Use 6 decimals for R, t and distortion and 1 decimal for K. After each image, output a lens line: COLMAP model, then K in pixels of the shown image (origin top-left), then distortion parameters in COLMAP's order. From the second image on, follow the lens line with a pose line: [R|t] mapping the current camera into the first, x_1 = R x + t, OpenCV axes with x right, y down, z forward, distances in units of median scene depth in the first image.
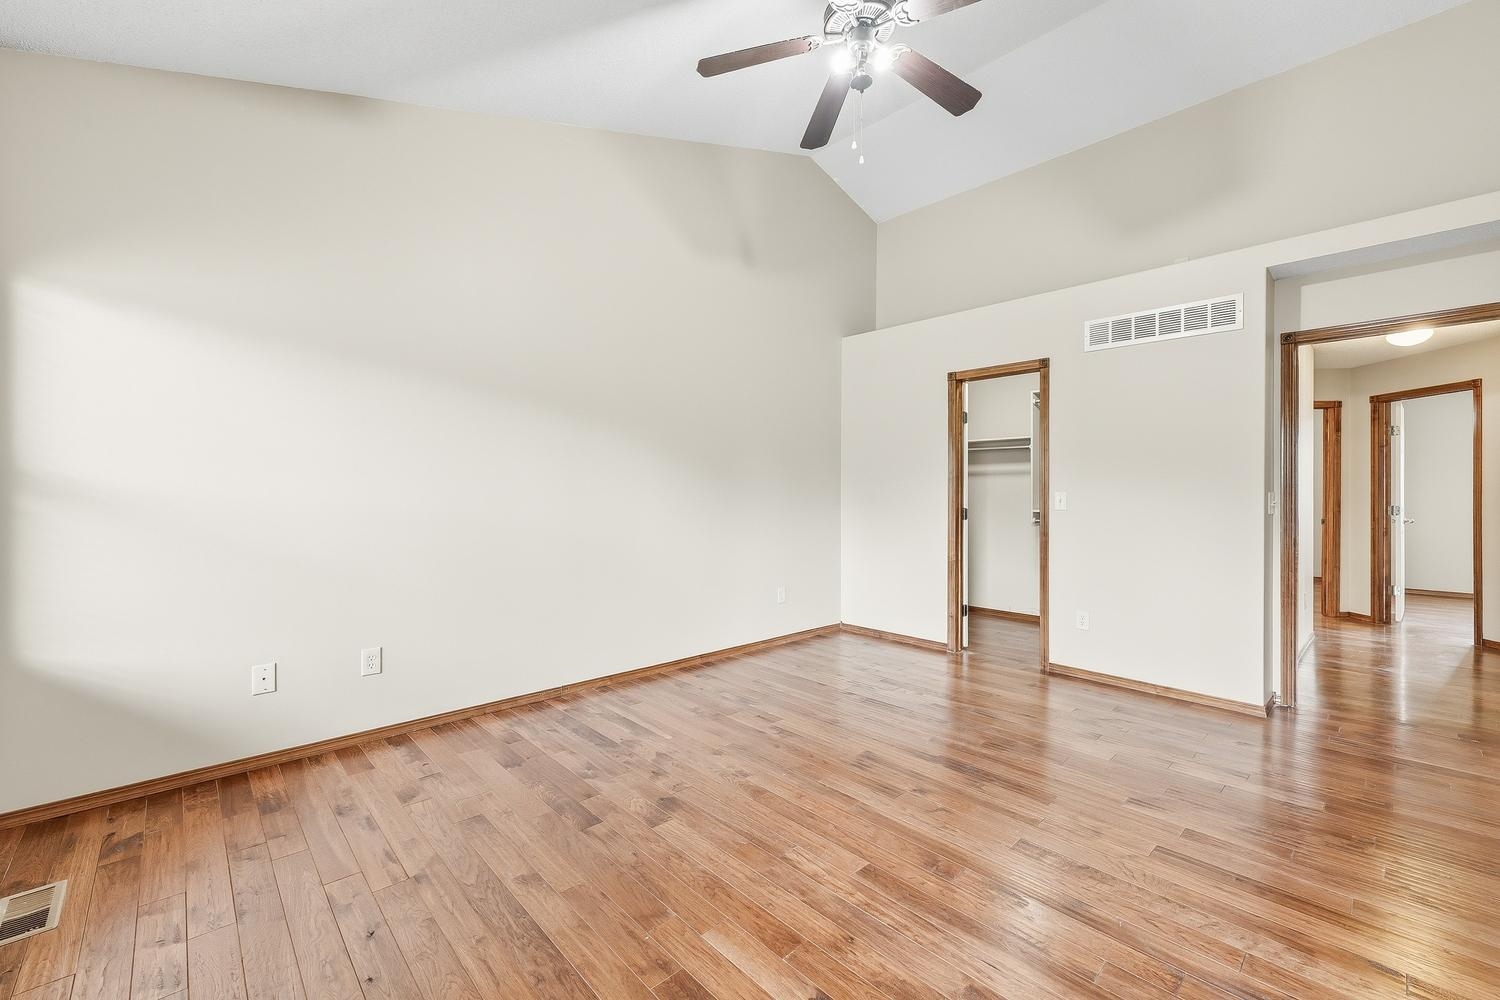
lens RADIAL K [[606.7, 0, 746.3], [0, 606.7, 495.7], [0, 0, 1]] dist [-0.000083, 0.000289]
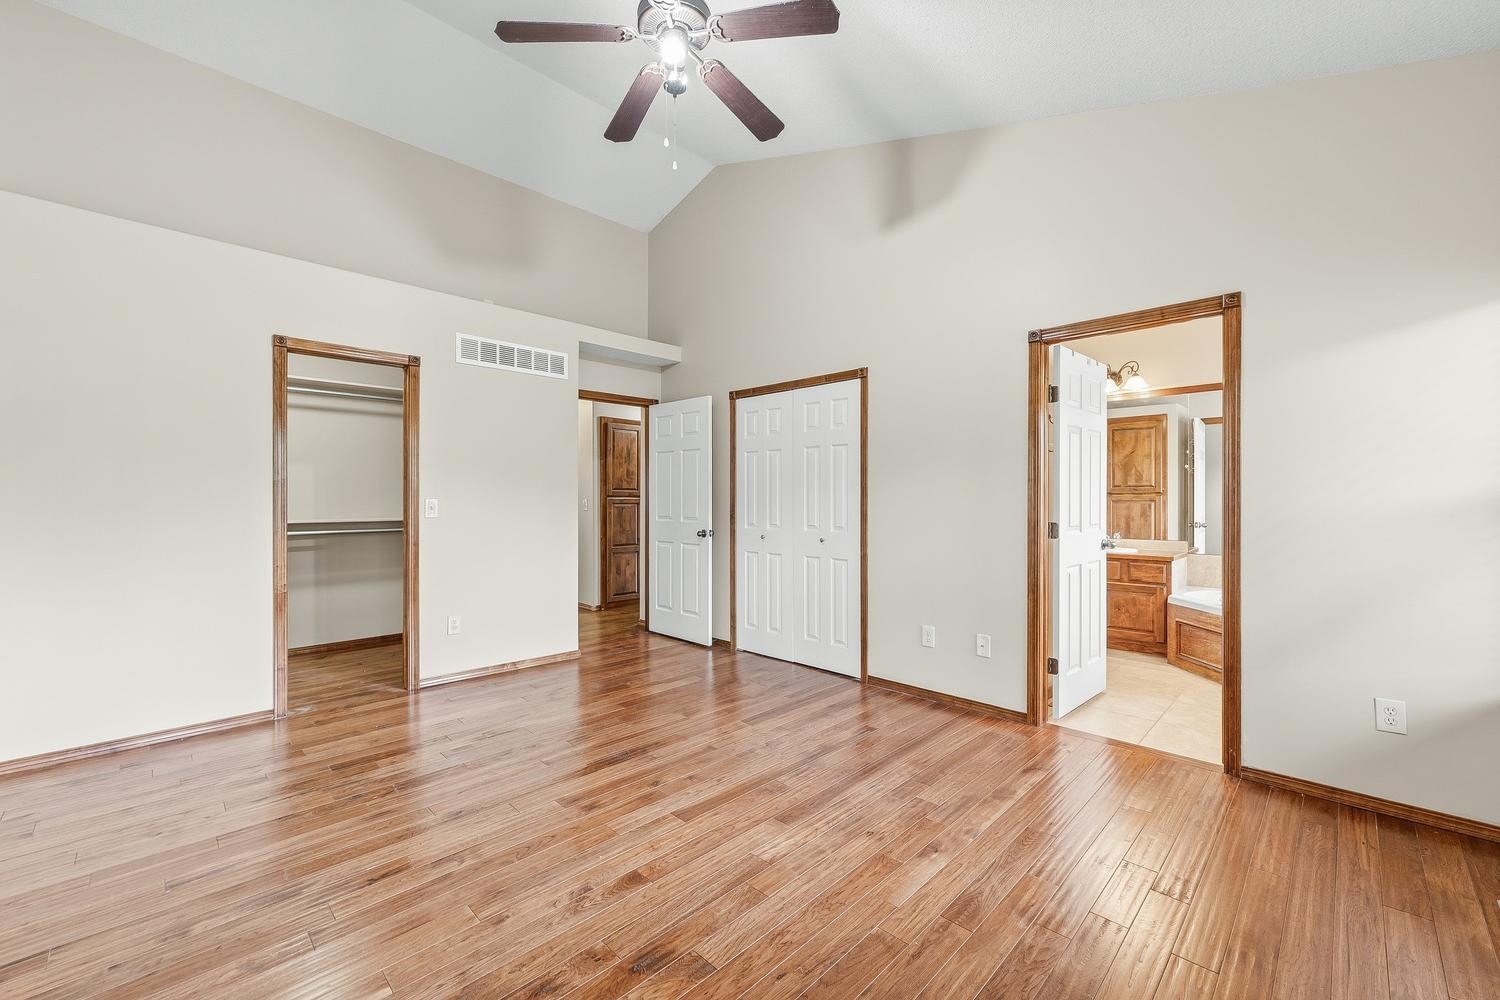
lens RADIAL K [[606.7, 0, 746.3], [0, 606.7, 495.7], [0, 0, 1]] dist [-0.000083, 0.000289]
pose [[-0.029713, 0.002780, 0.999555, -0.628569], [0.004694, 0.999985, -0.002642, -0.007687], [-0.999547, 0.004613, -0.029726, 0.705421]]
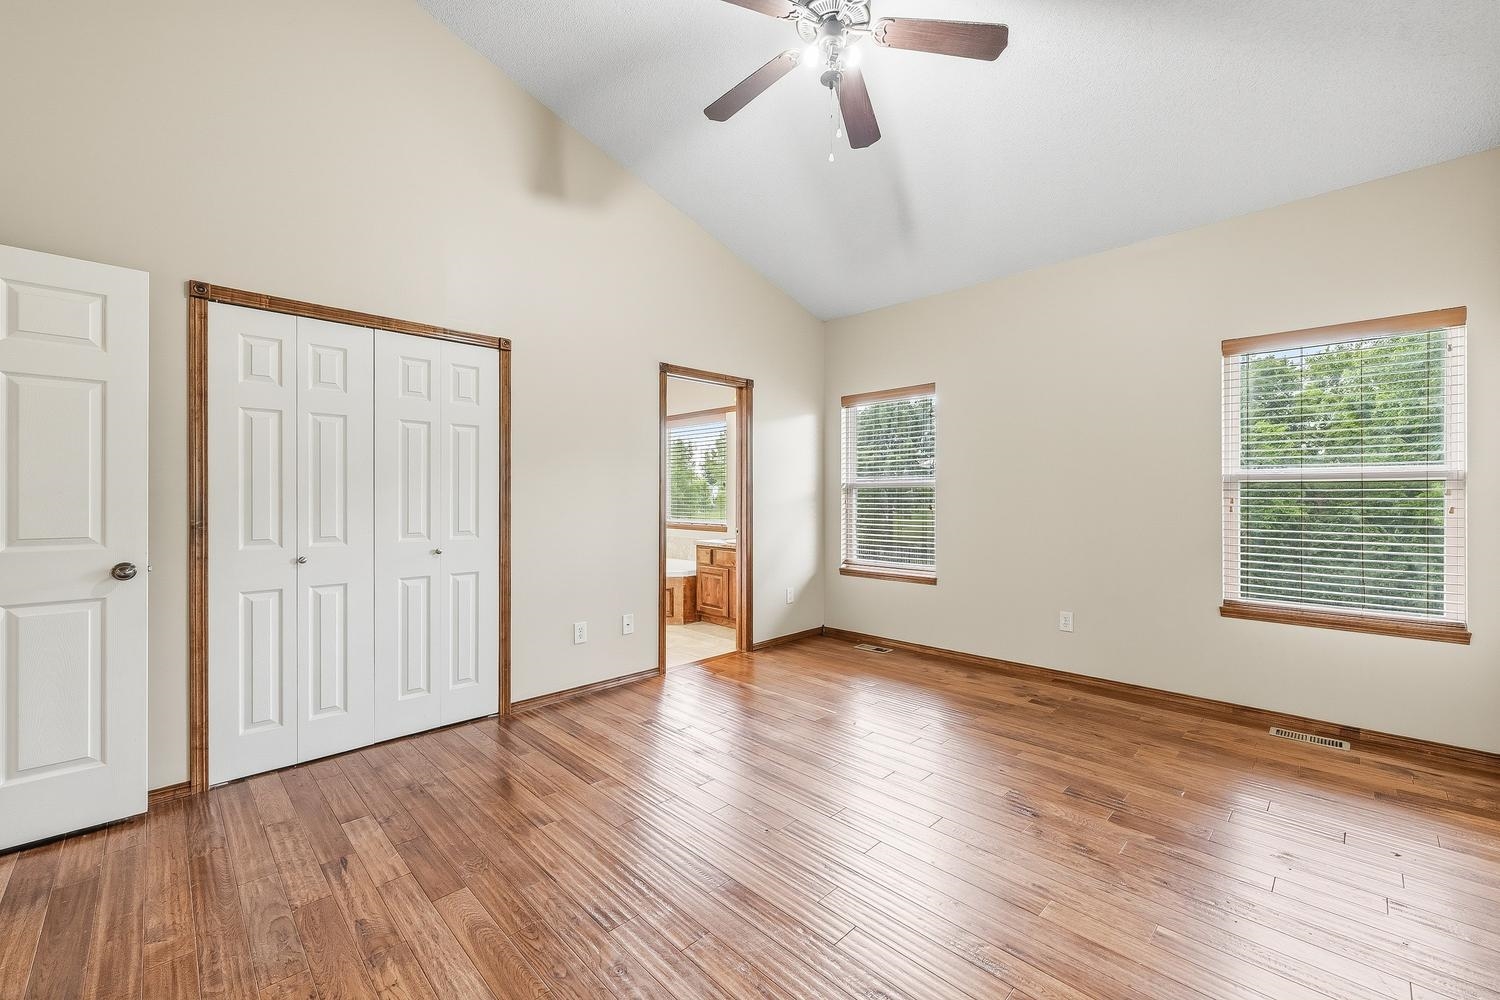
lens RADIAL K [[606.7, 0, 746.3], [0, 606.7, 495.7], [0, 0, 1]] dist [-0.000083, 0.000289]
pose [[-0.999704, -0.002767, -0.024184, 0.270733], [-0.002840, 0.999991, 0.003004, -0.007418], [0.024176, 0.003072, -0.999703, 1.529940]]
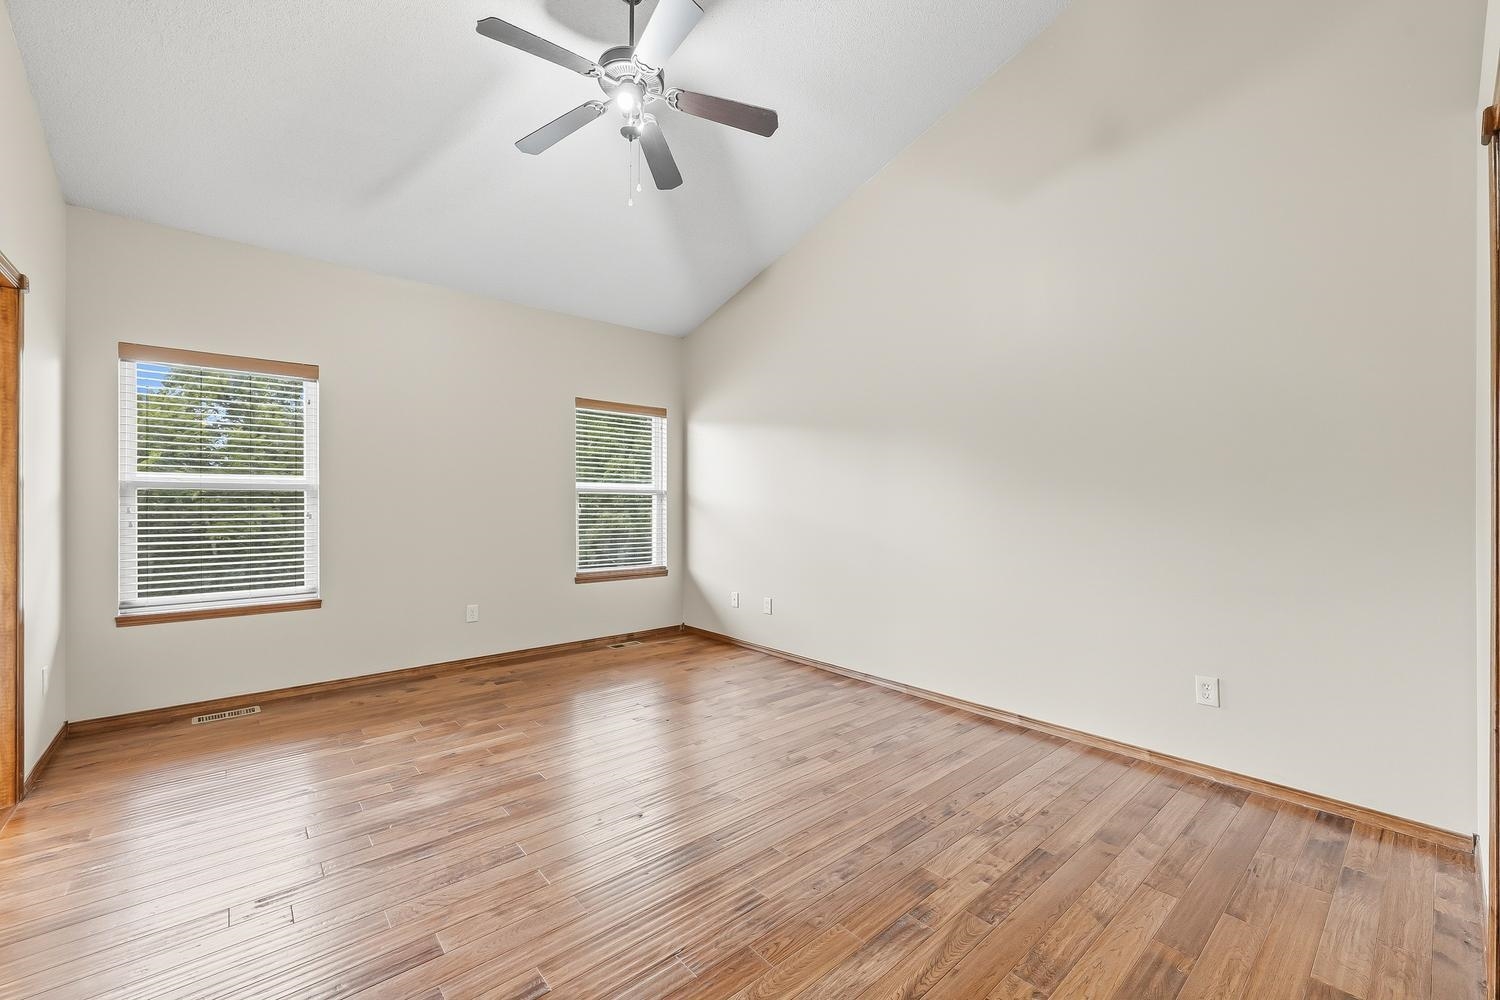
lens RADIAL K [[595.5, 0, 756.0], [0, 595.5, 498.8], [0, 0, 1]] dist [-0.000538, 0.000094]
pose [[-0.031187, -0.013759, -0.999419, 0.982463], [-0.006070, 0.999889, -0.013576, 0.001161], [0.999495, 0.005643, -0.031267, 0.977957]]
